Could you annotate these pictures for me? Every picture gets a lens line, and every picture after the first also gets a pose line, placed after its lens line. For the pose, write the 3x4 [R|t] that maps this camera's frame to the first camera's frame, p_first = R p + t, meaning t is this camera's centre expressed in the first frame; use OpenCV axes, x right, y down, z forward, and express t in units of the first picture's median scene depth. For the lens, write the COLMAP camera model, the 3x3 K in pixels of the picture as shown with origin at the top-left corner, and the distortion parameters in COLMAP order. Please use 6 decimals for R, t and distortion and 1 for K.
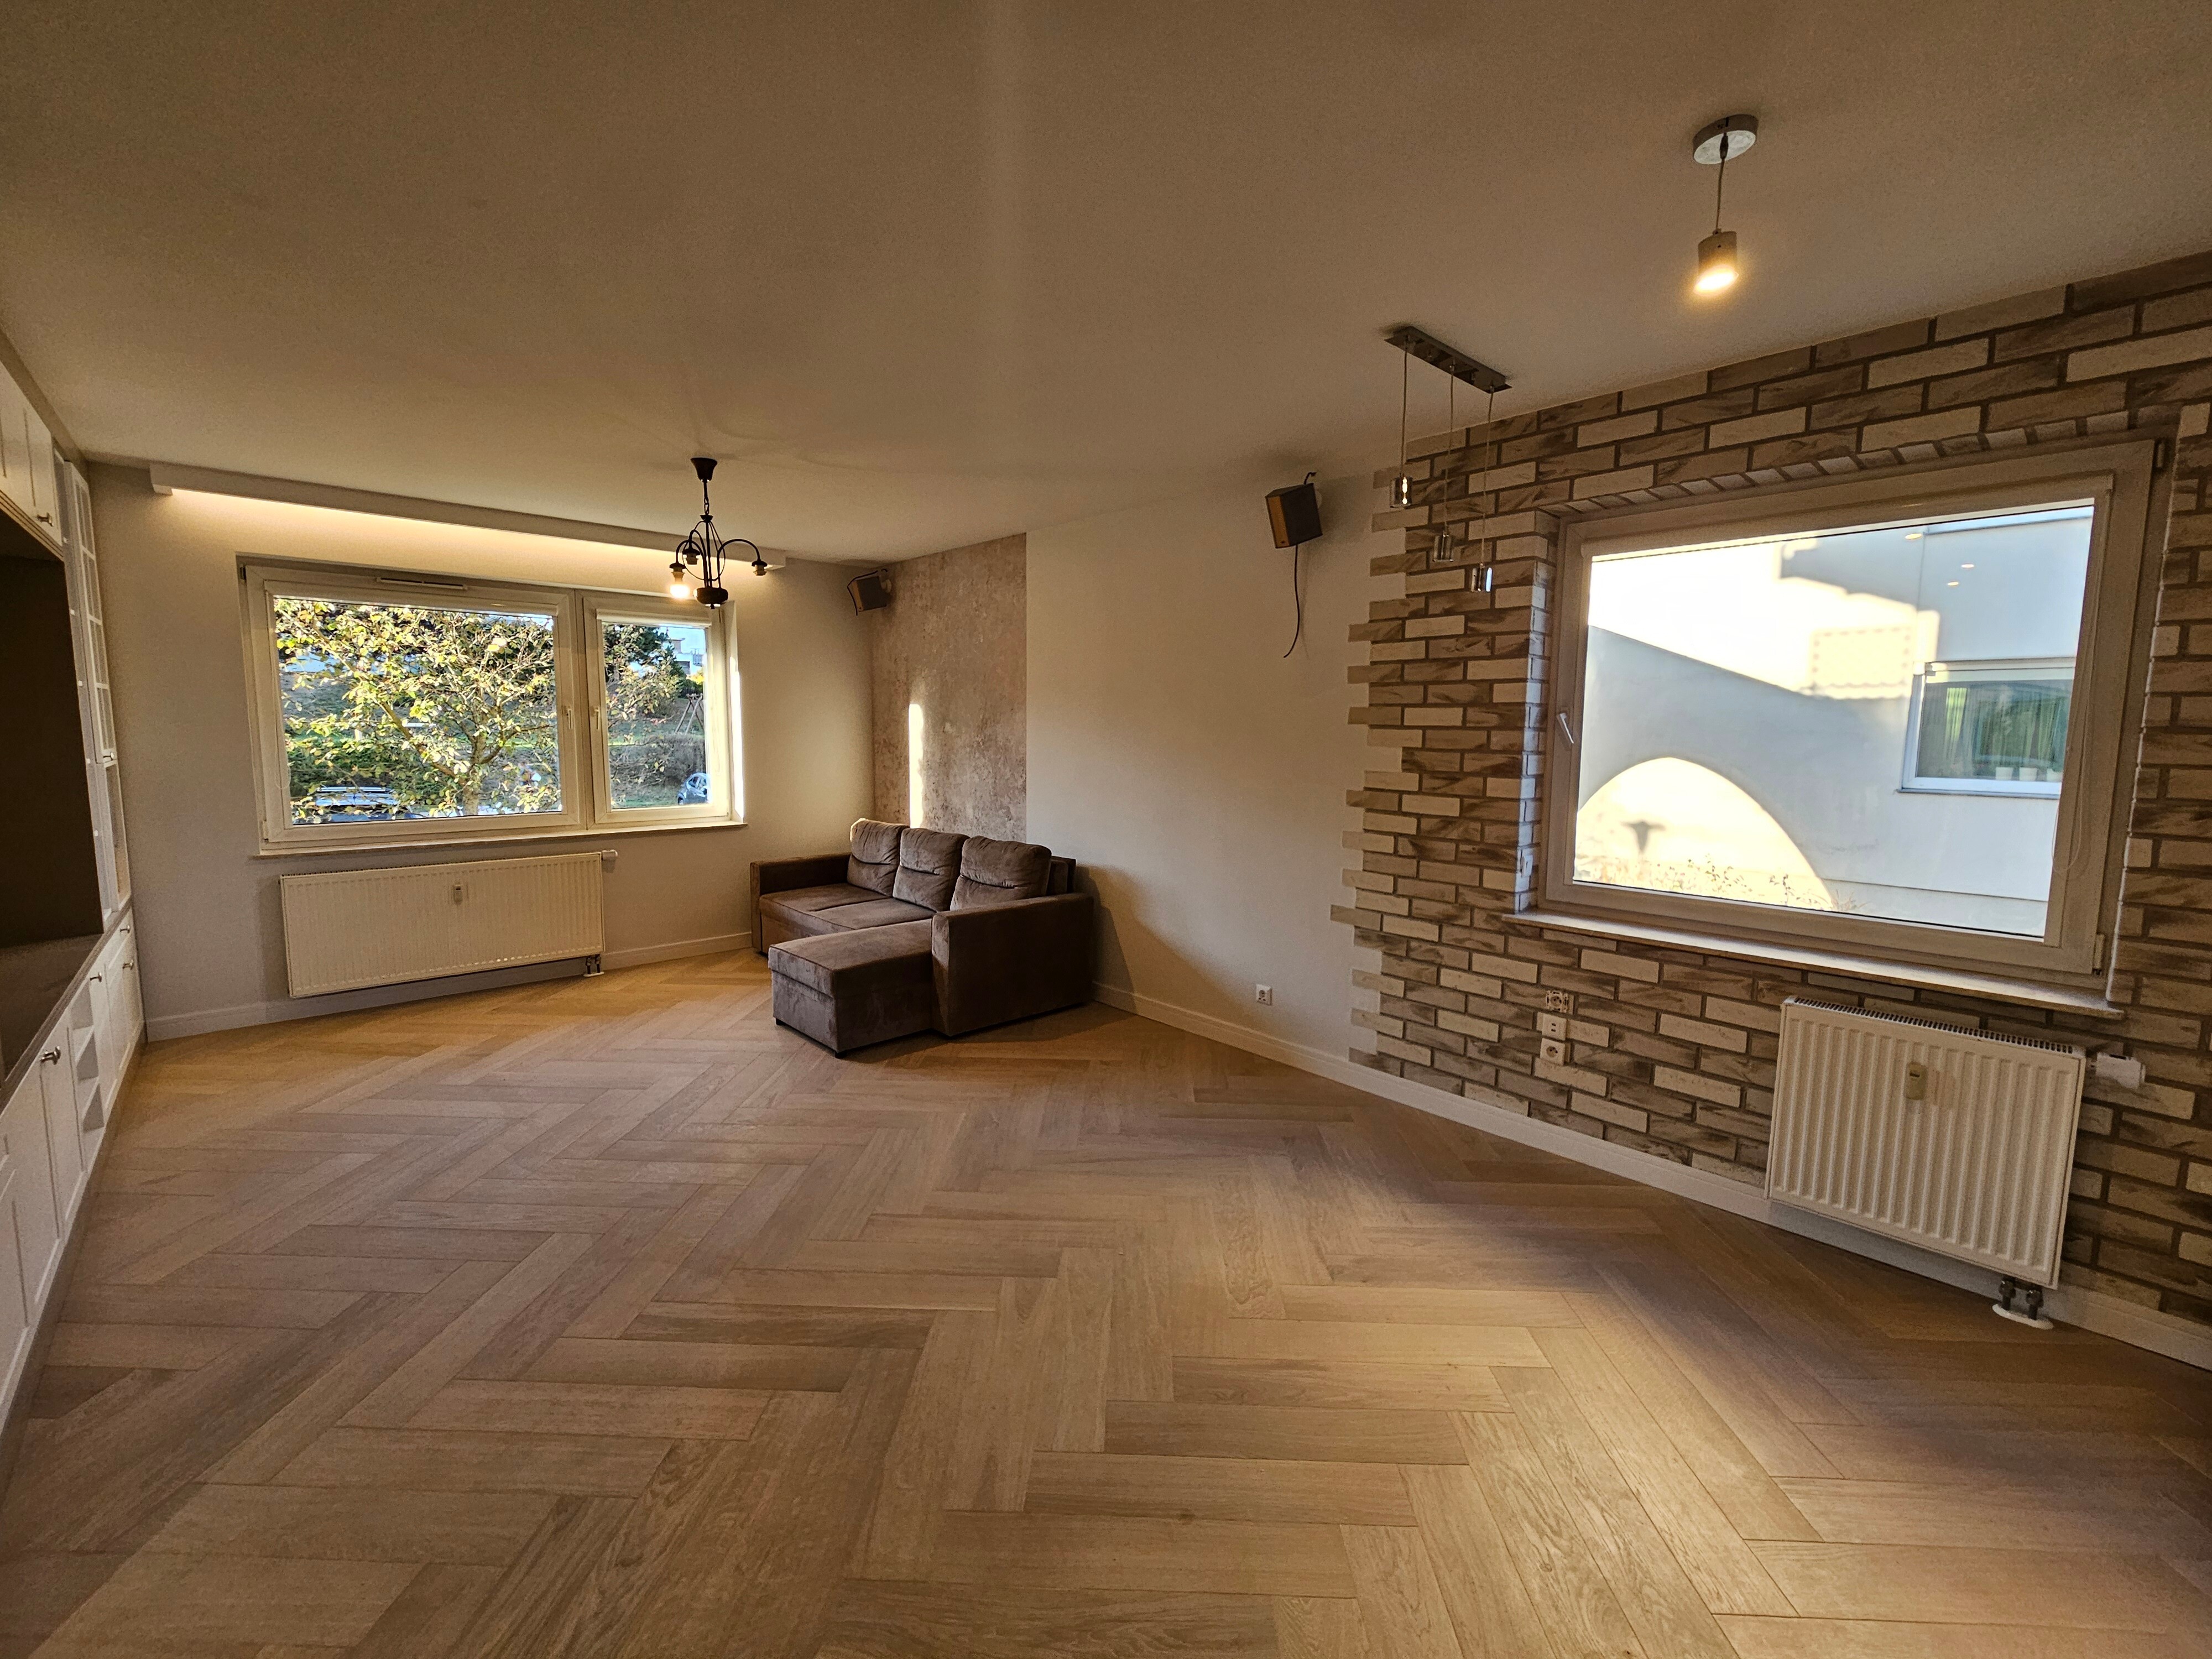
lens RADIAL K [[913.0, 0, 1109.5], [0, 913.0, 825.2], [0, 0, 1]] dist [-0.001458, 0.000891]
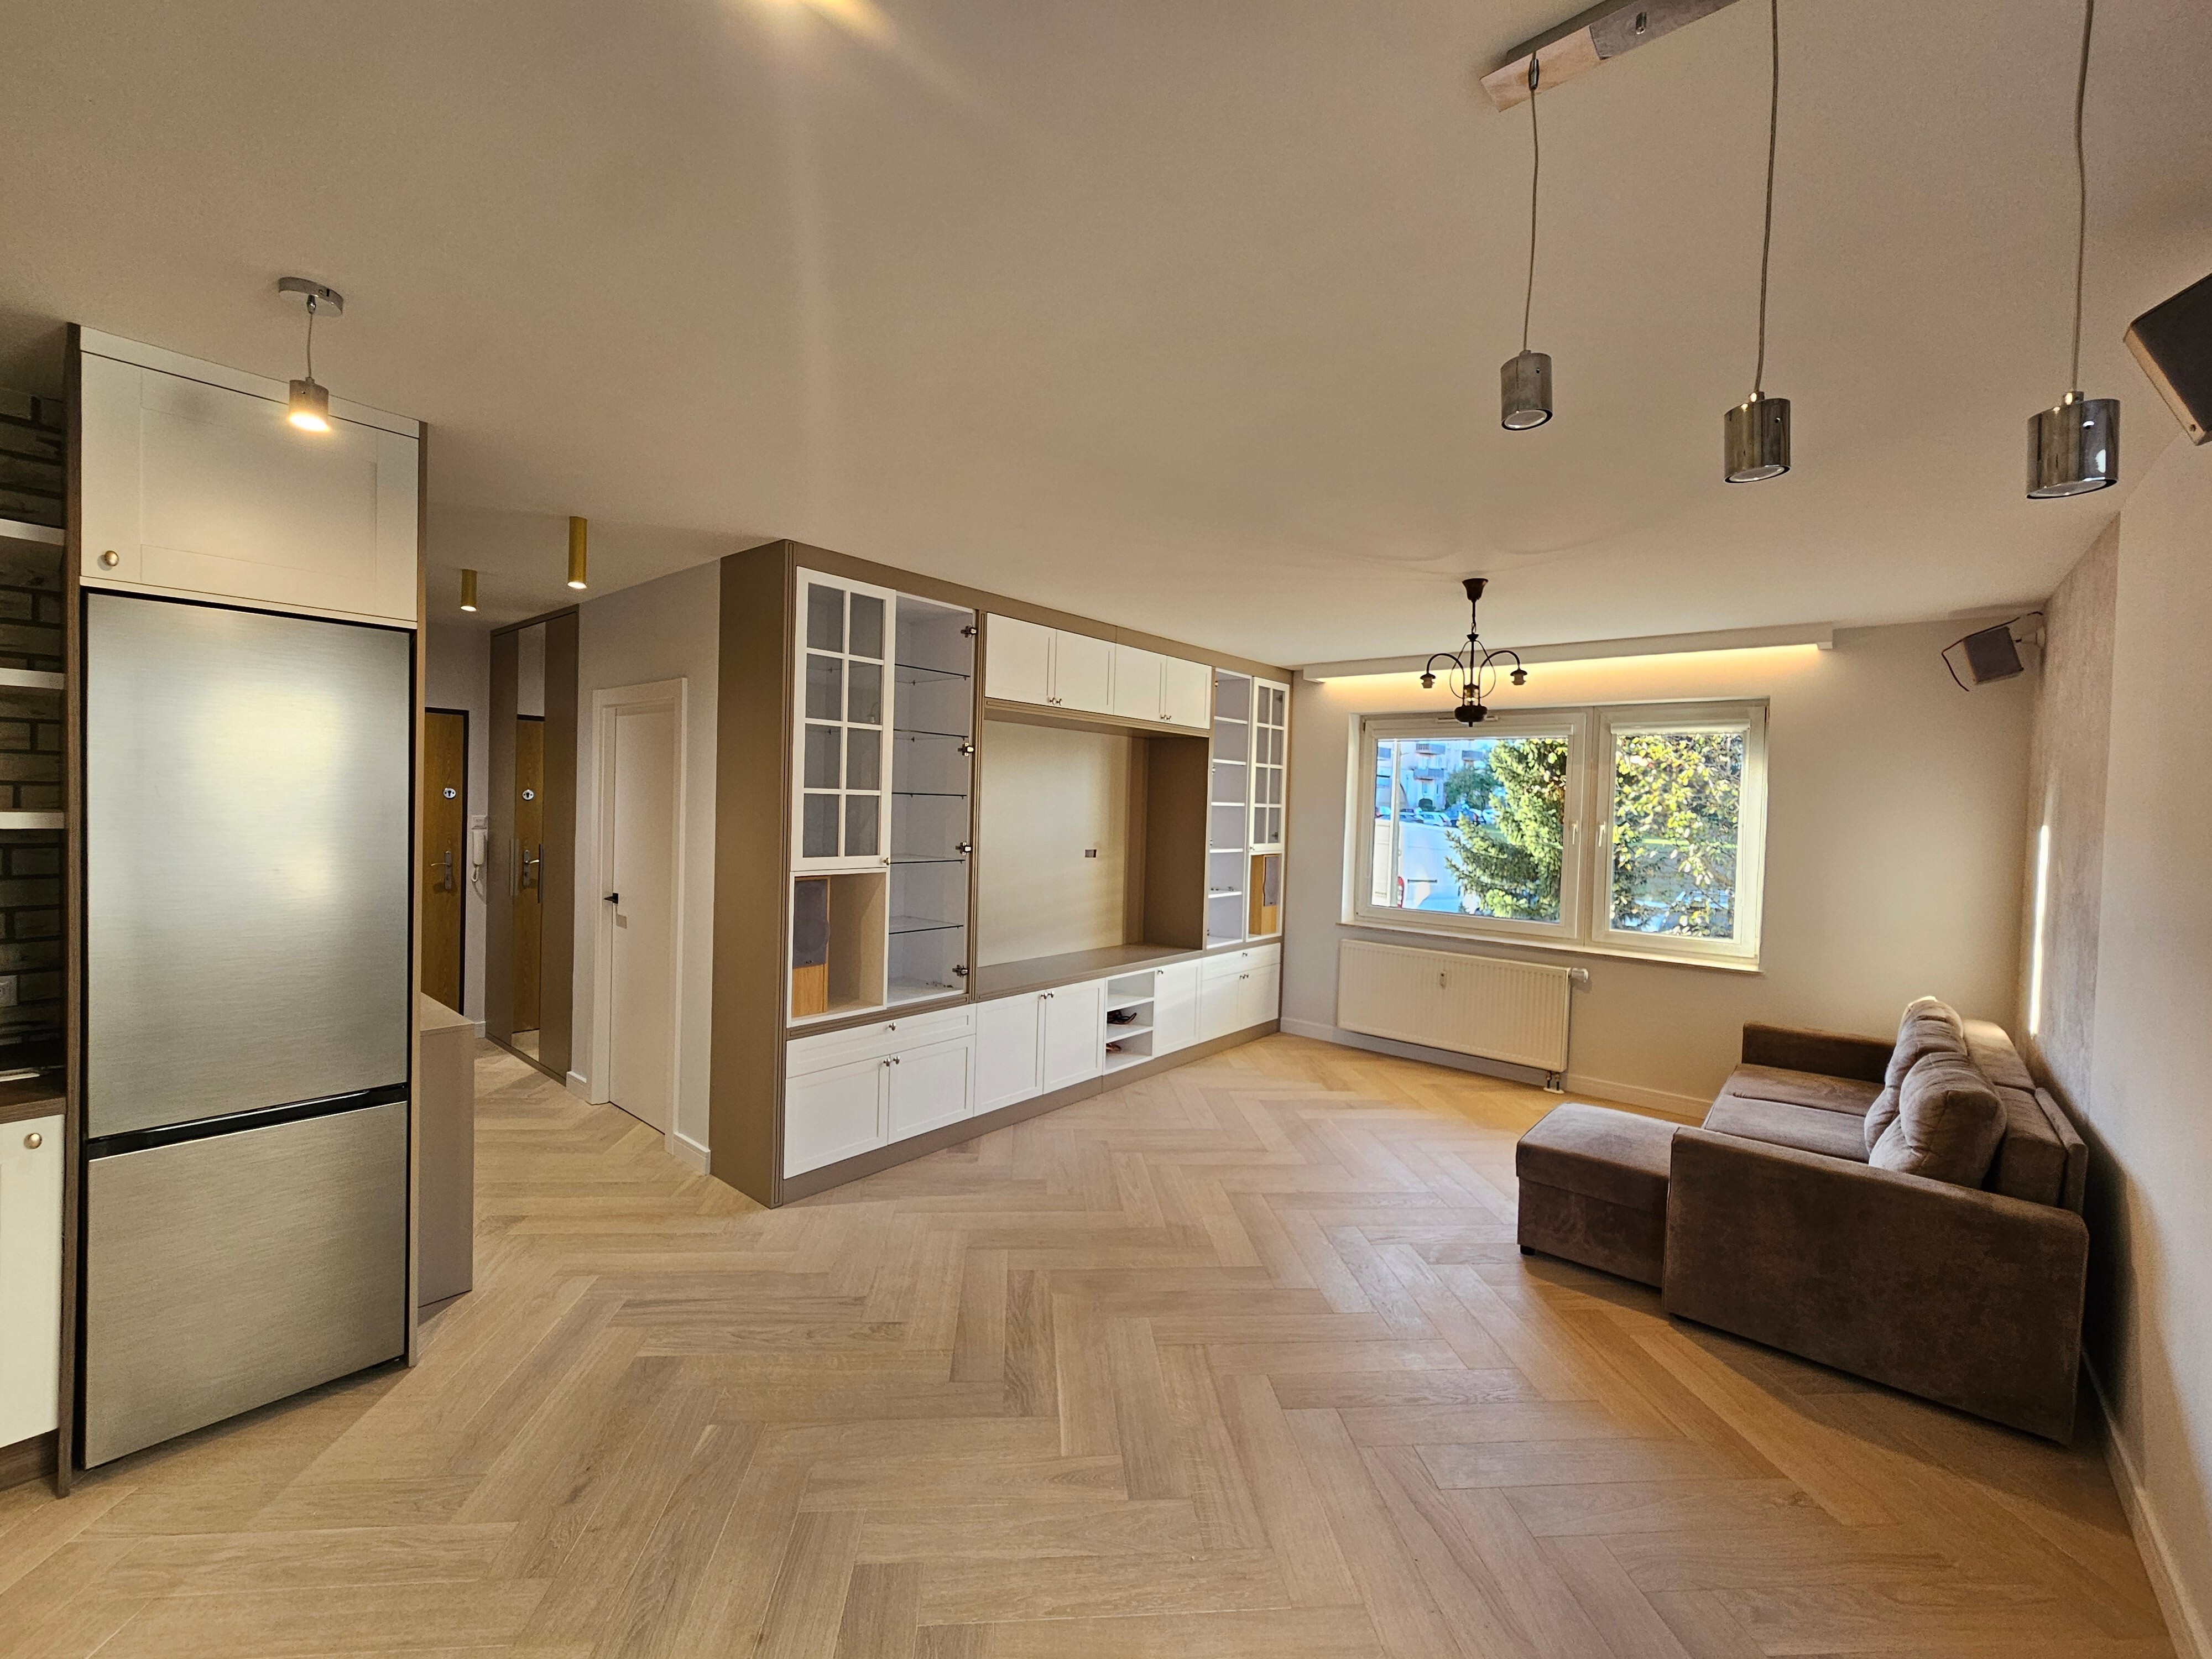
lens RADIAL K [[913.0, 0, 1100.0], [0, 913.0, 825.9], [0, 0, 1]] dist [-0.001458, 0.000891]
pose [[0.114088, 0.019898, -0.993271, 0.546057], [-0.134886, 0.990852, 0.004356, -0.090031], [0.984271, 0.133482, 0.115728, 0.560143]]
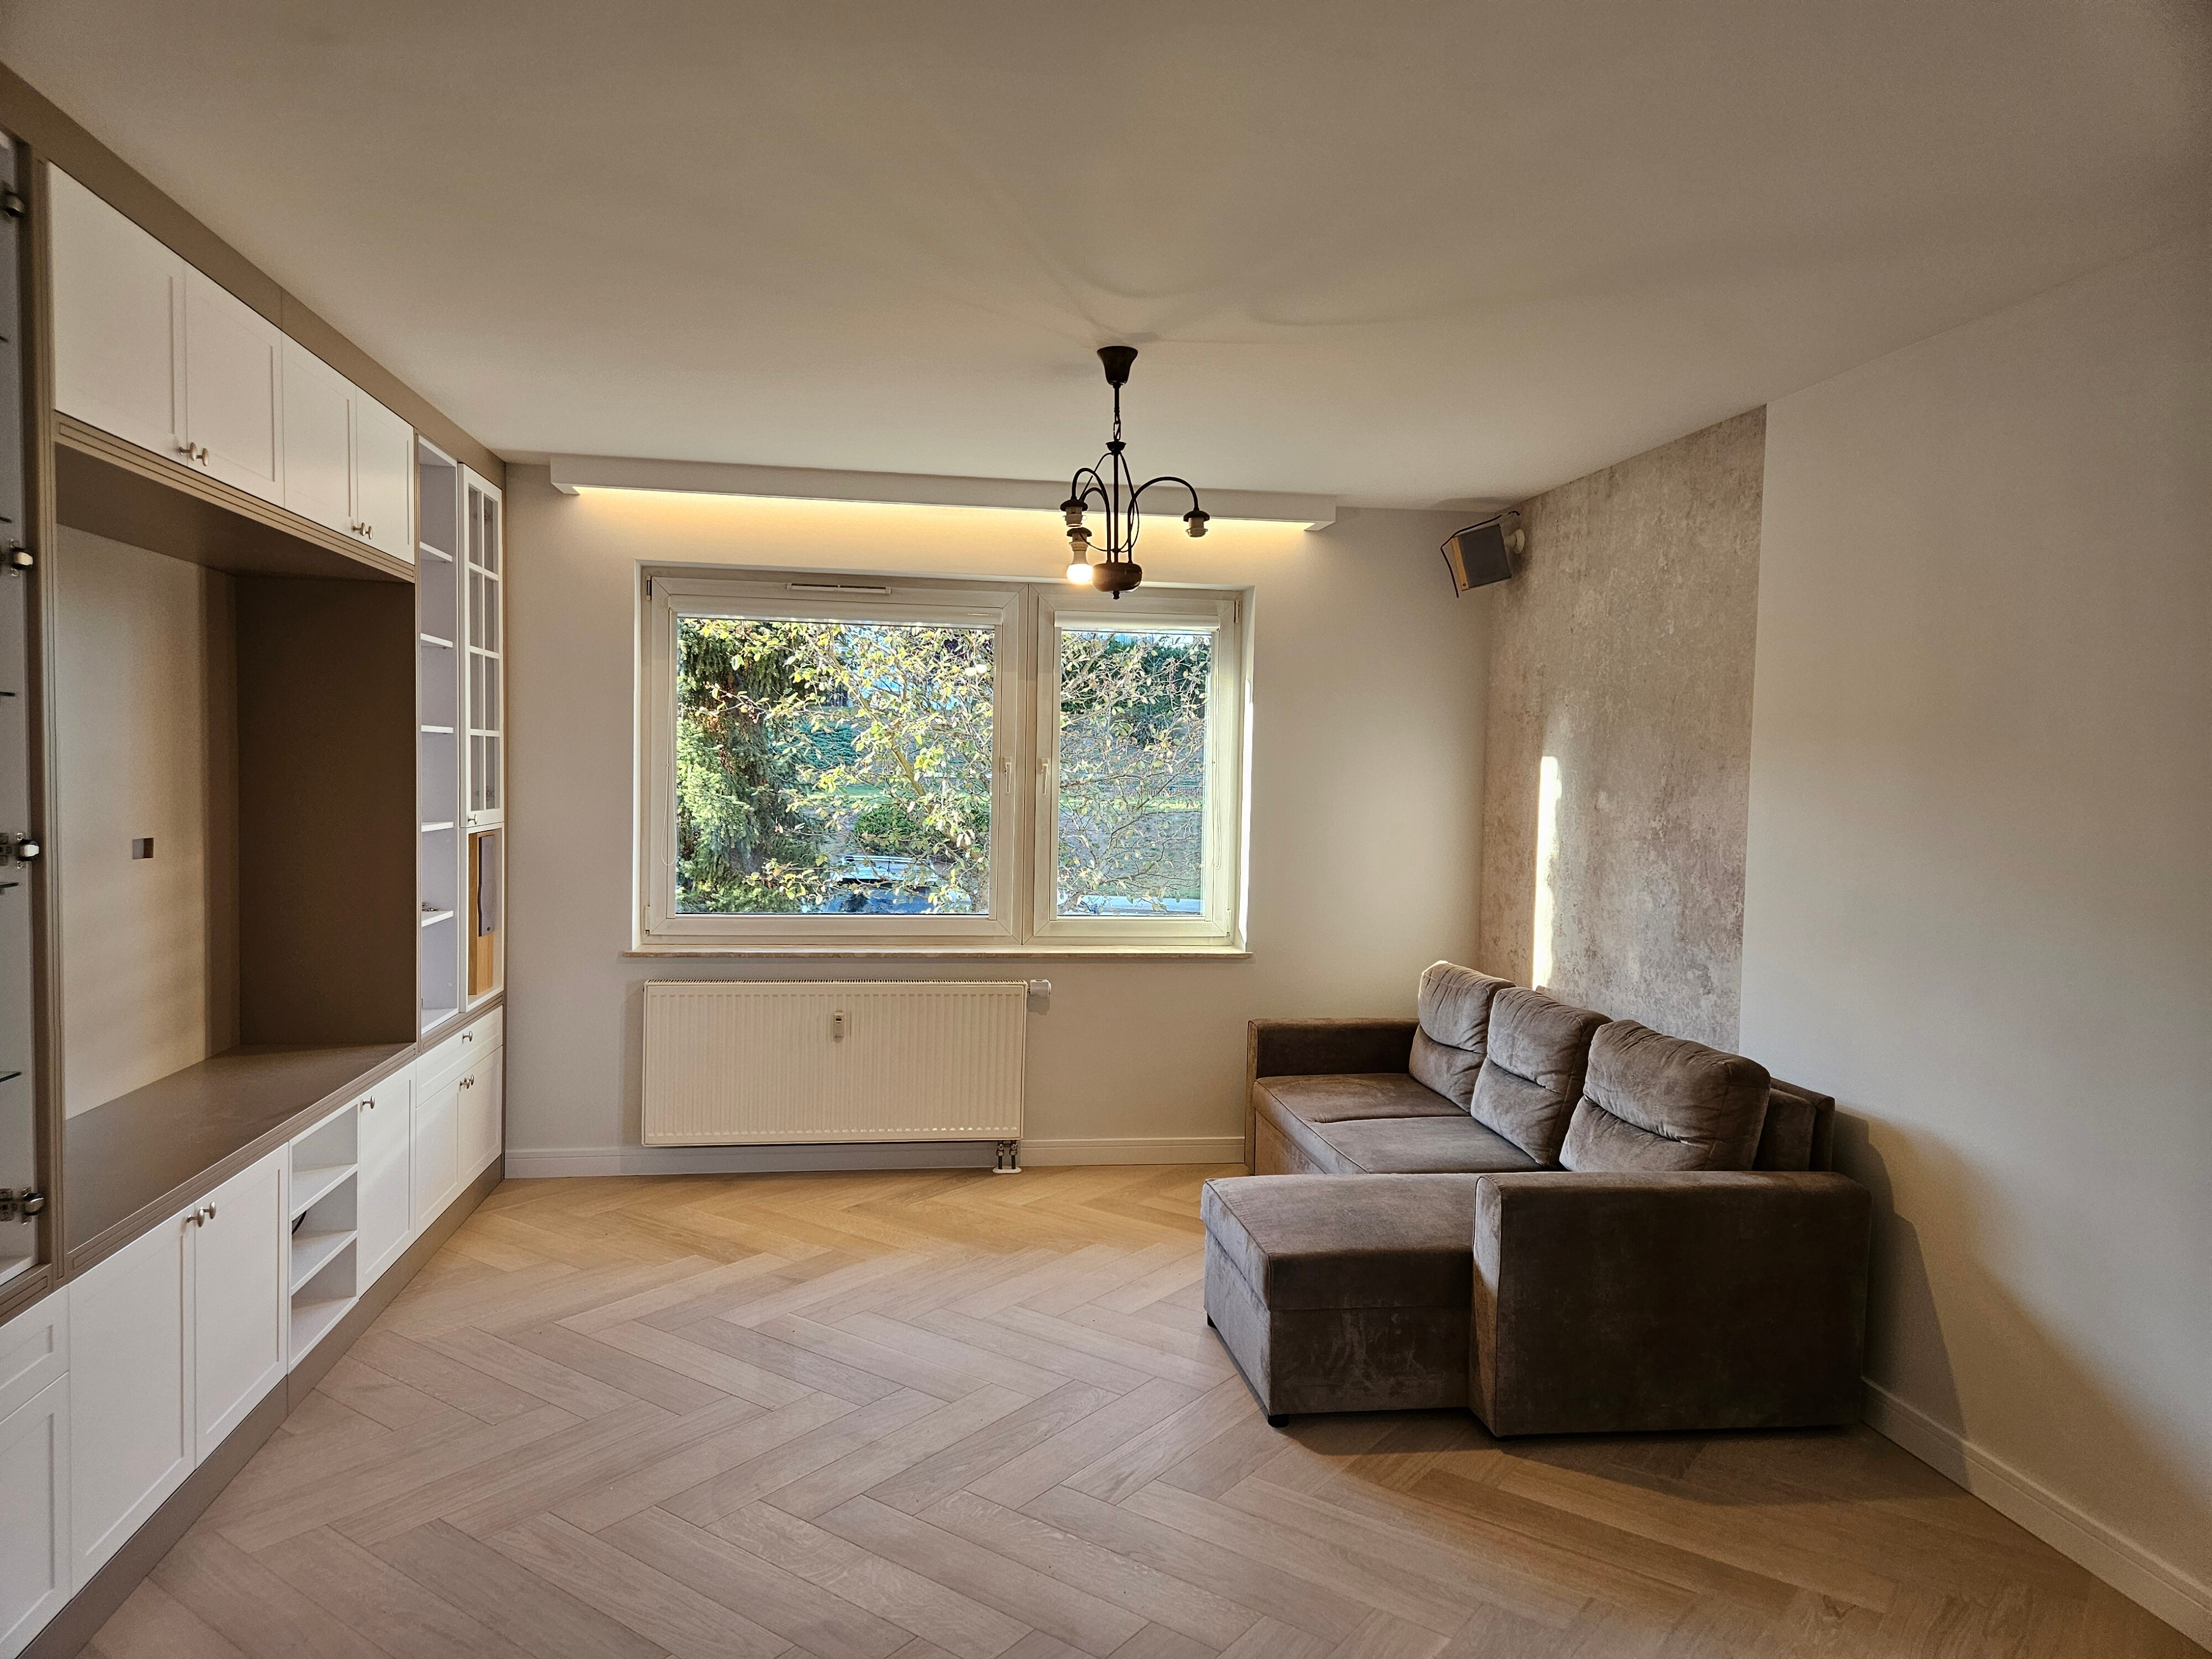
lens RADIAL K [[1474.8, 0, 1091.3], [0, 1474.8, 843.4], [0, 0, 1]] dist [0.074564, -0.054904]
pose [[0.820279, 0.036626, -0.570790, 0.113421], [-0.074800, 0.996246, -0.043569, -0.040393], [0.567052, 0.078434, 0.819939, 0.241432]]
